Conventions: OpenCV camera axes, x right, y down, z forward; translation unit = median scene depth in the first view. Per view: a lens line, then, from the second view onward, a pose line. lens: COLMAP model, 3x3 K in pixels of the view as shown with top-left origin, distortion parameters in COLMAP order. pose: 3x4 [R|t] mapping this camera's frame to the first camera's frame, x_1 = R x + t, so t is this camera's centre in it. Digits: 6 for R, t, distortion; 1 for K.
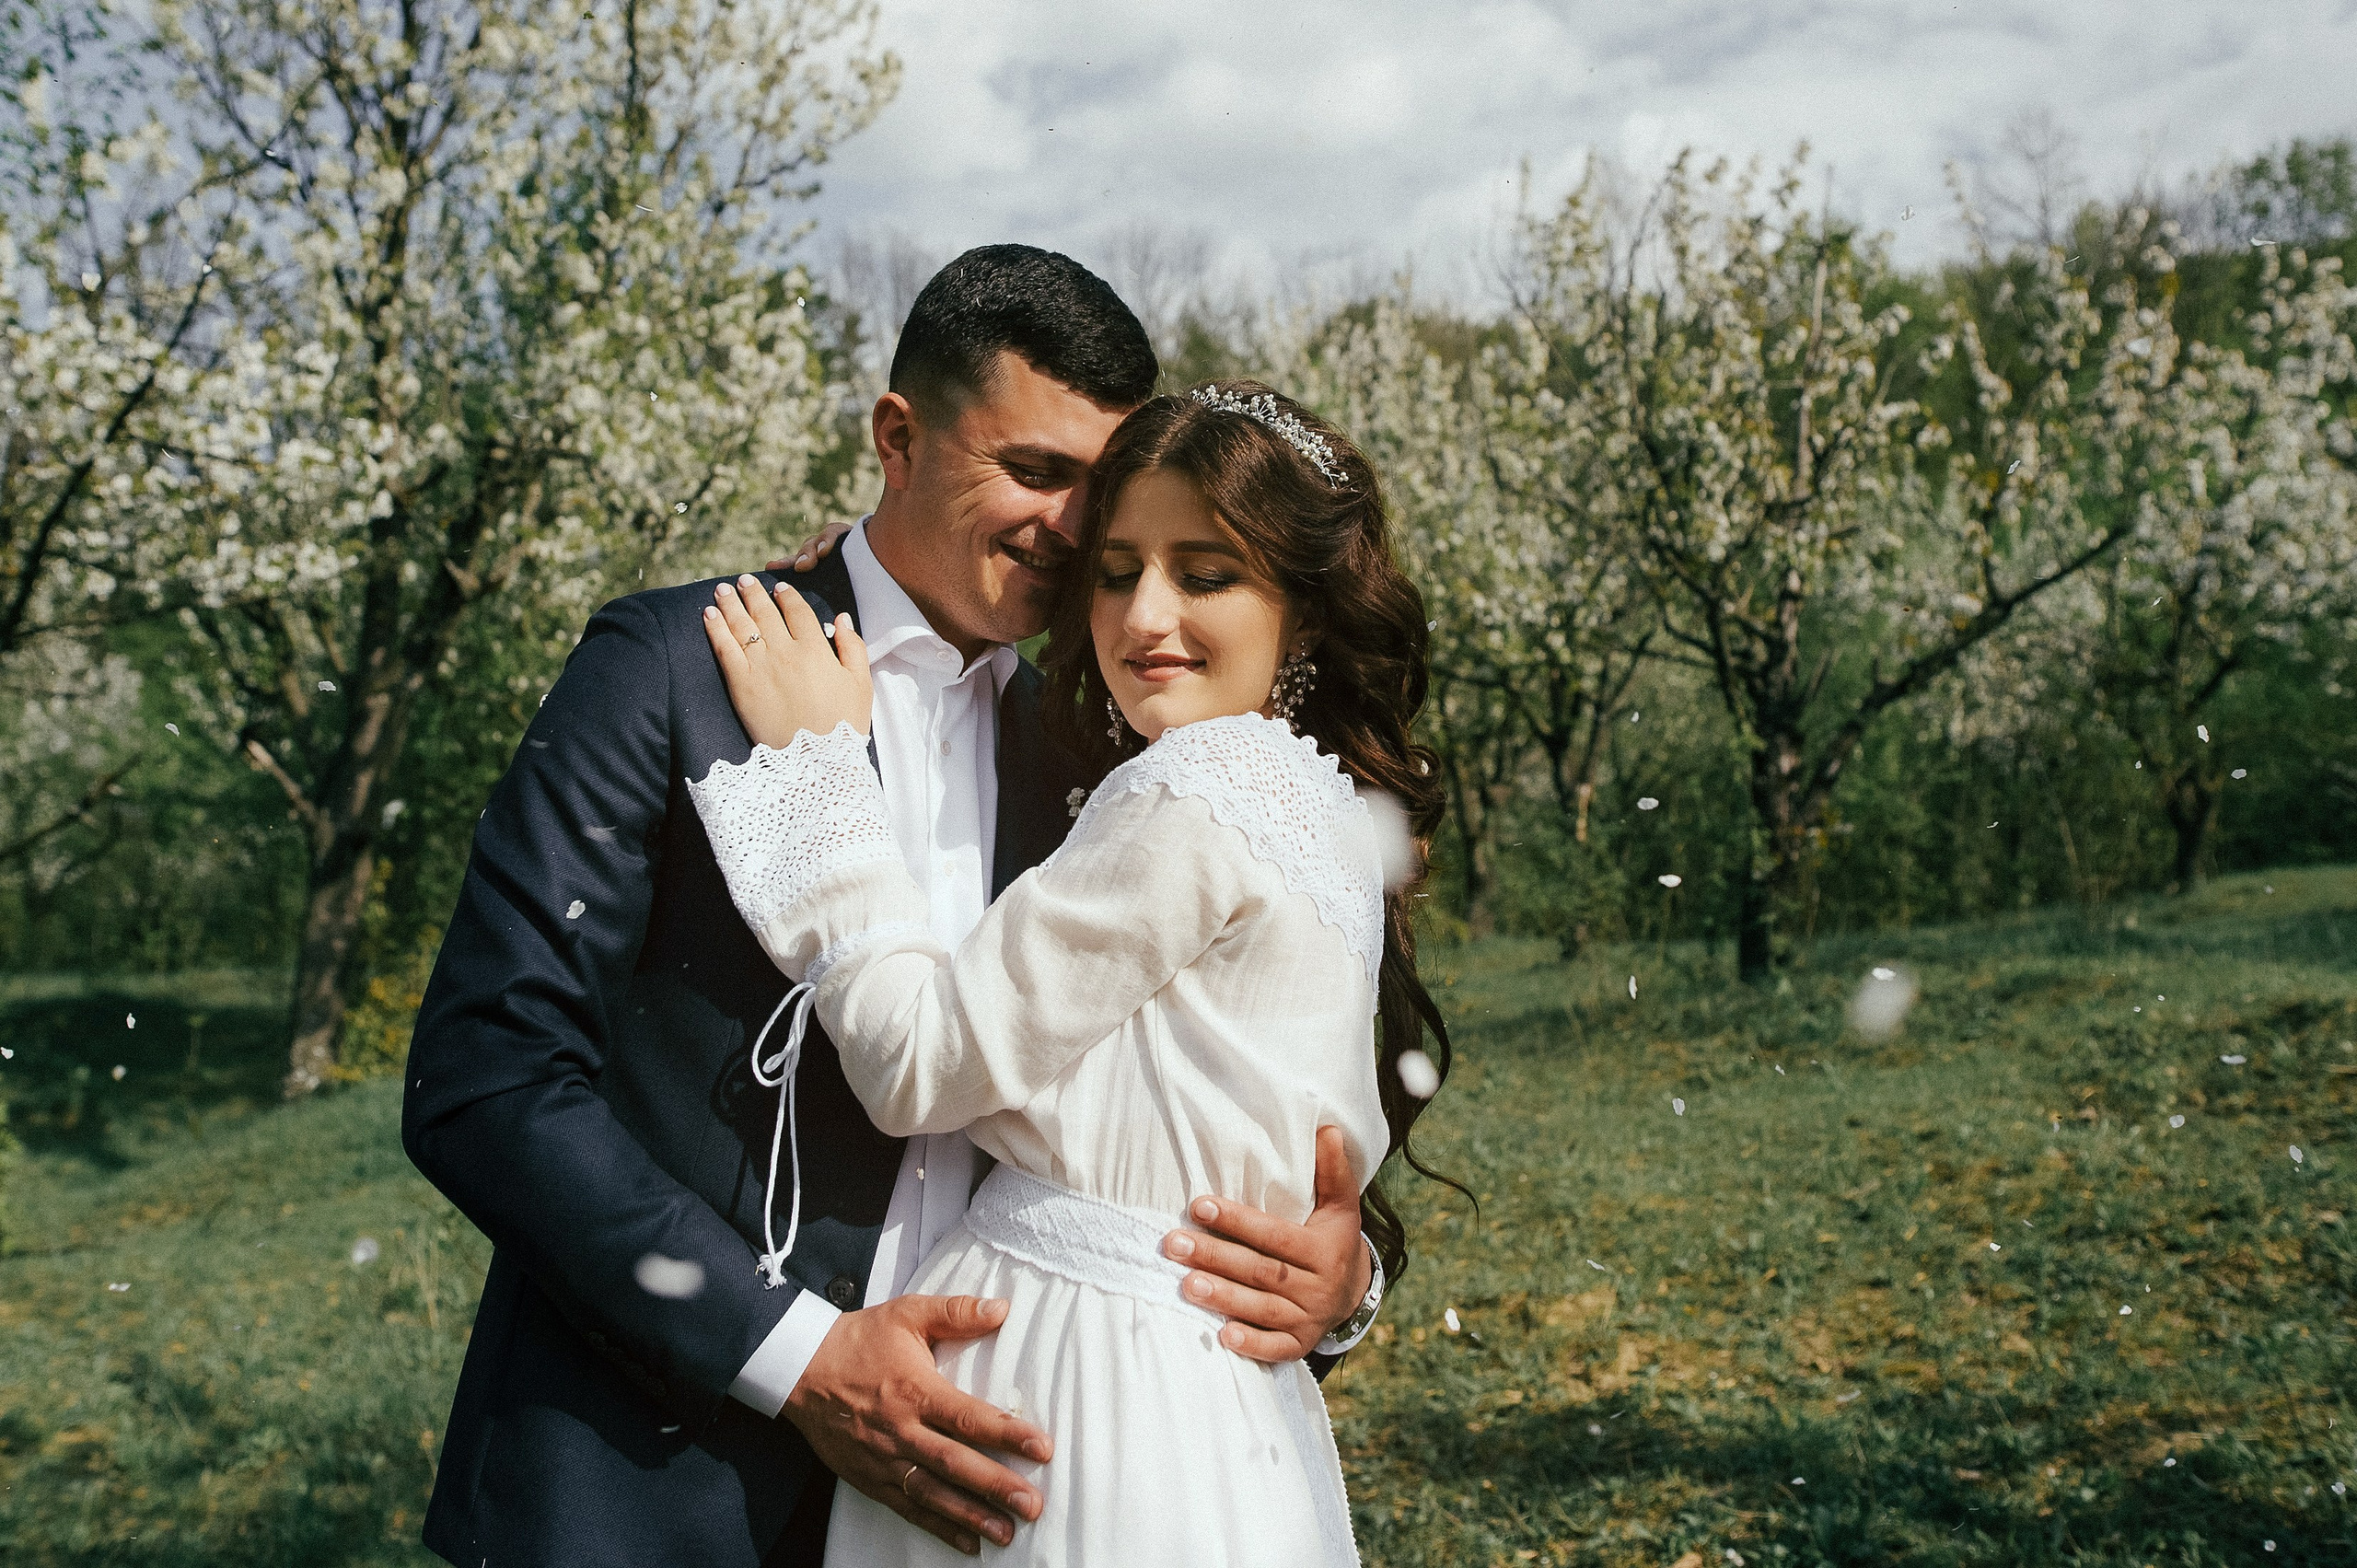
lens RADIAL K [[1997.3, 0, 1179.6], [0, 1997.3, 706.8], [0, 0, 1]] dist [-0.058374, 0.007591]
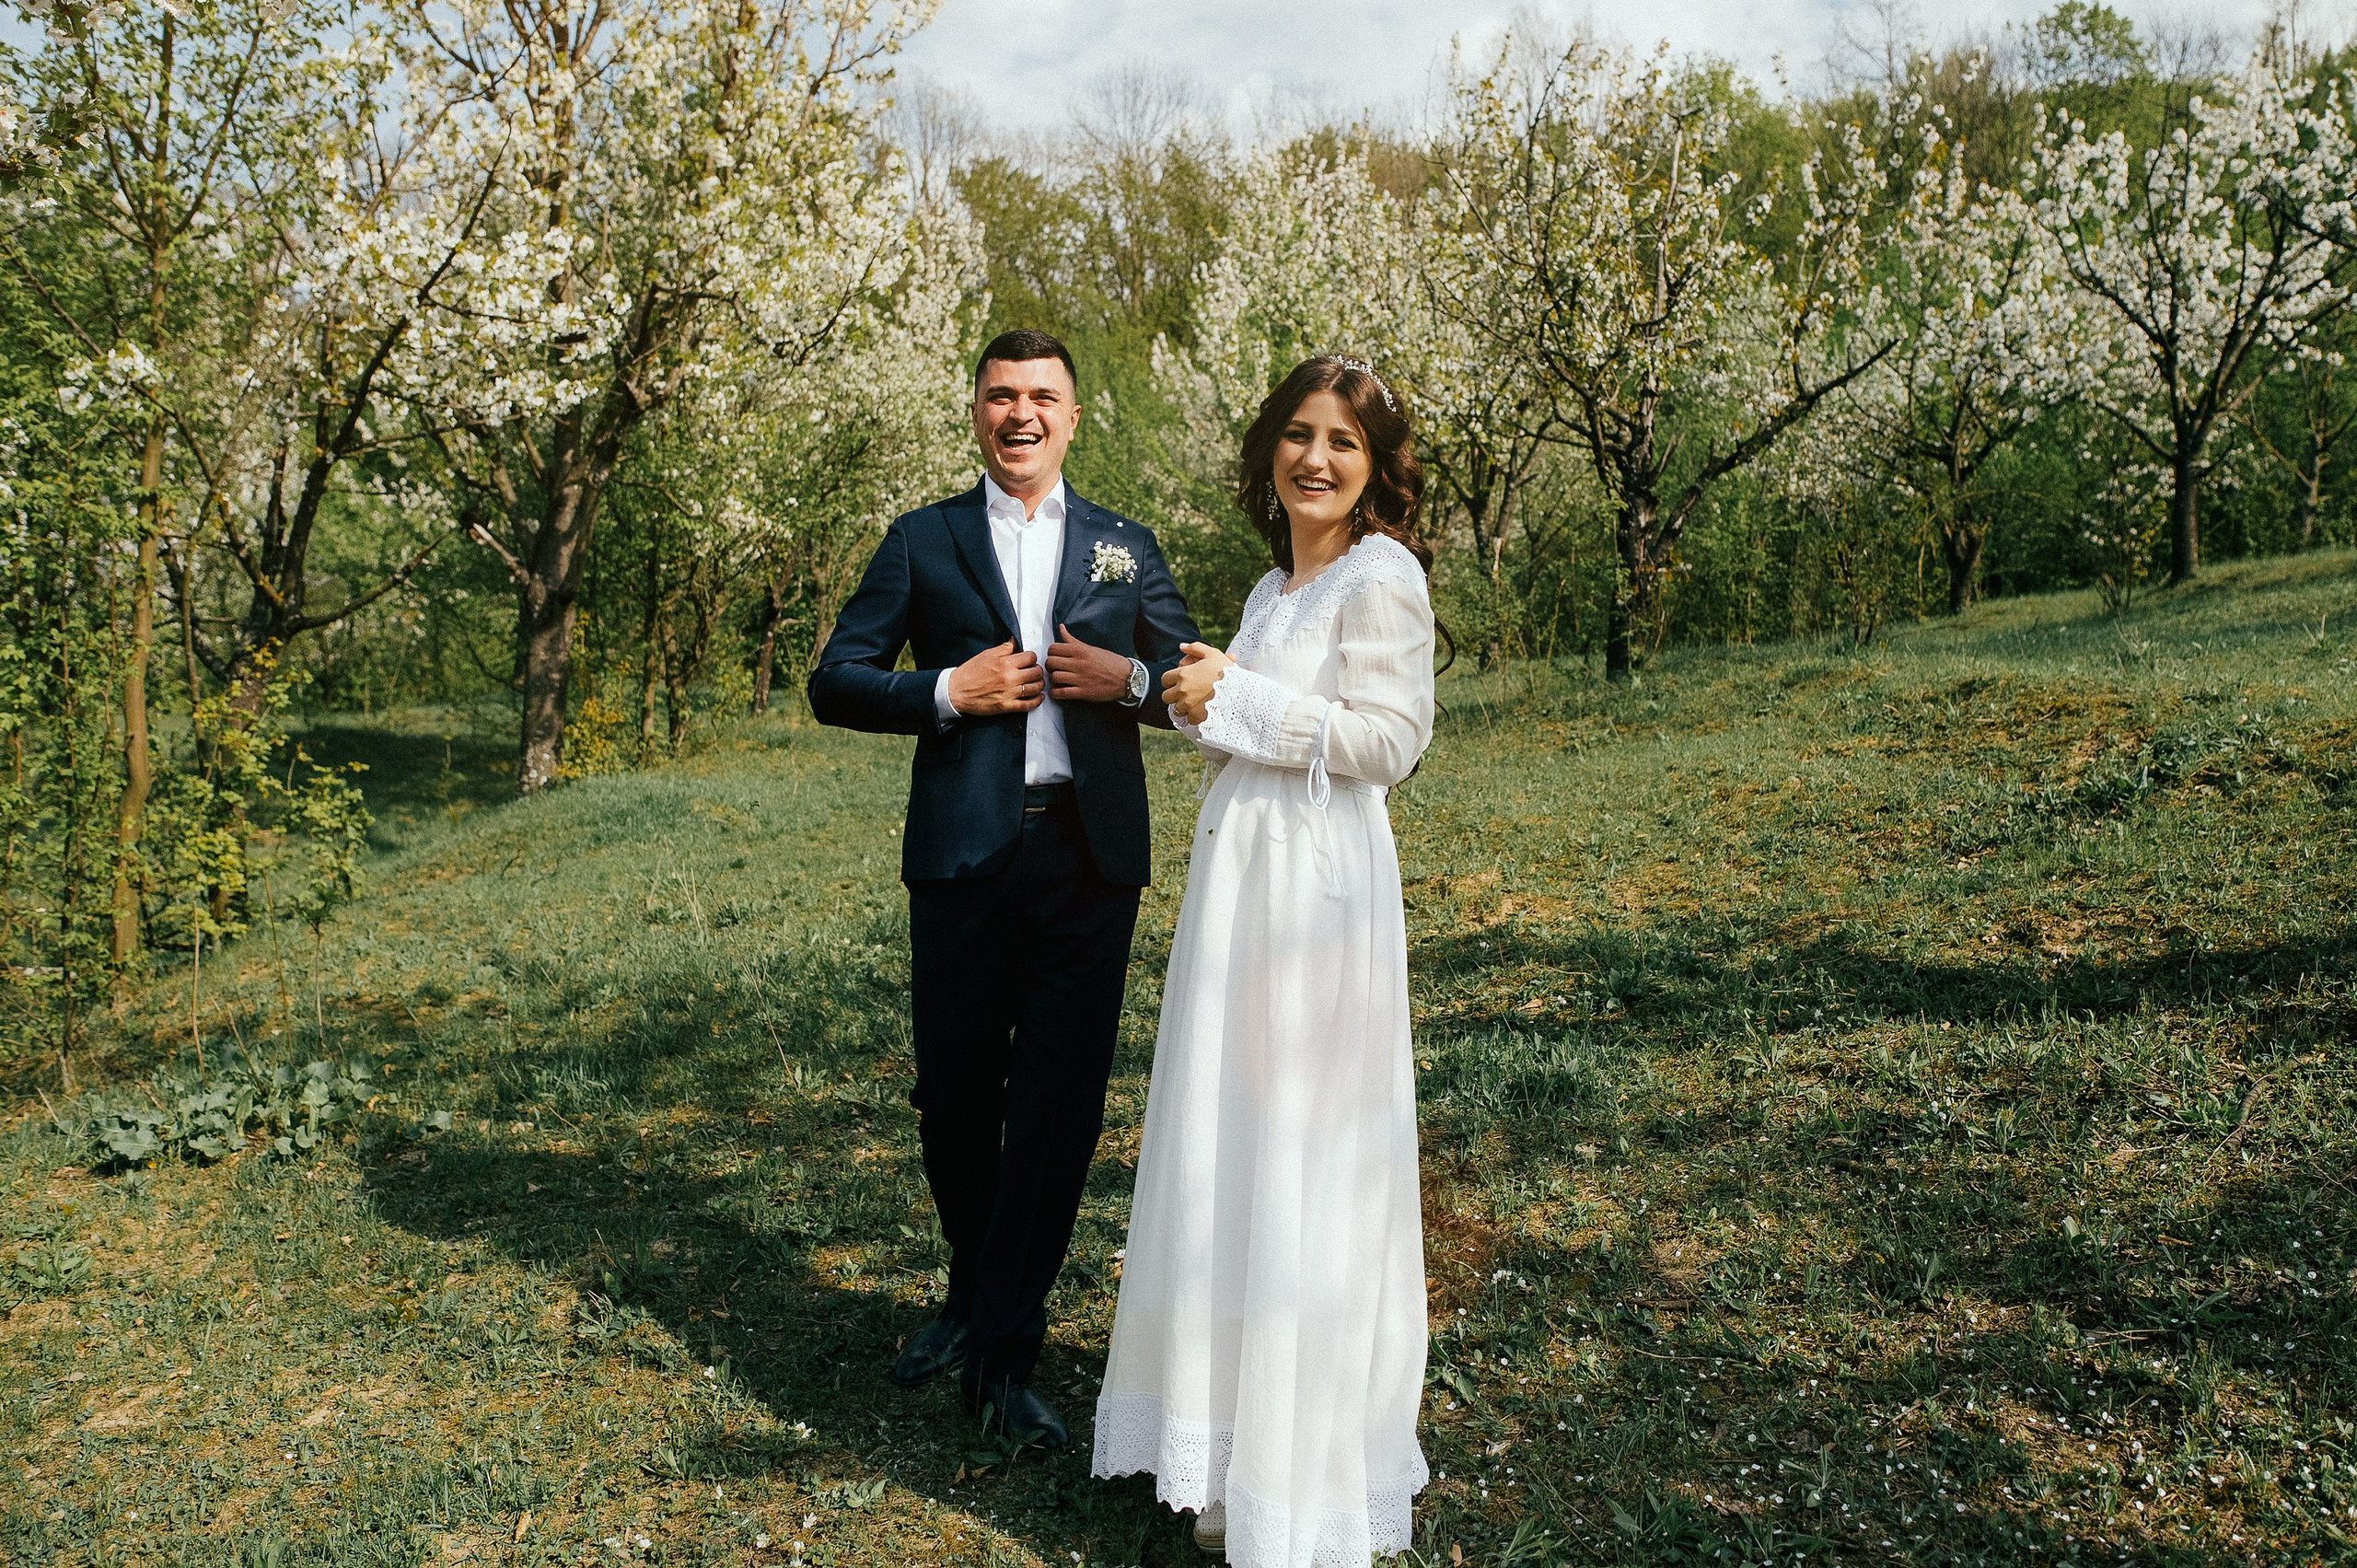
lens RADIAL K [[1997.3, 0, 1179.6], [0, 1997.3, 706.8], [0, 0, 1]] dist [-0.058374, 0.007591]
pose [[0.999593, -0.018734, 0.021538, -0.038173], [0.016015, 0.992631, 0.120117, -0.011977], [-0.023629, -0.119723, 0.992526, -0.329858]]
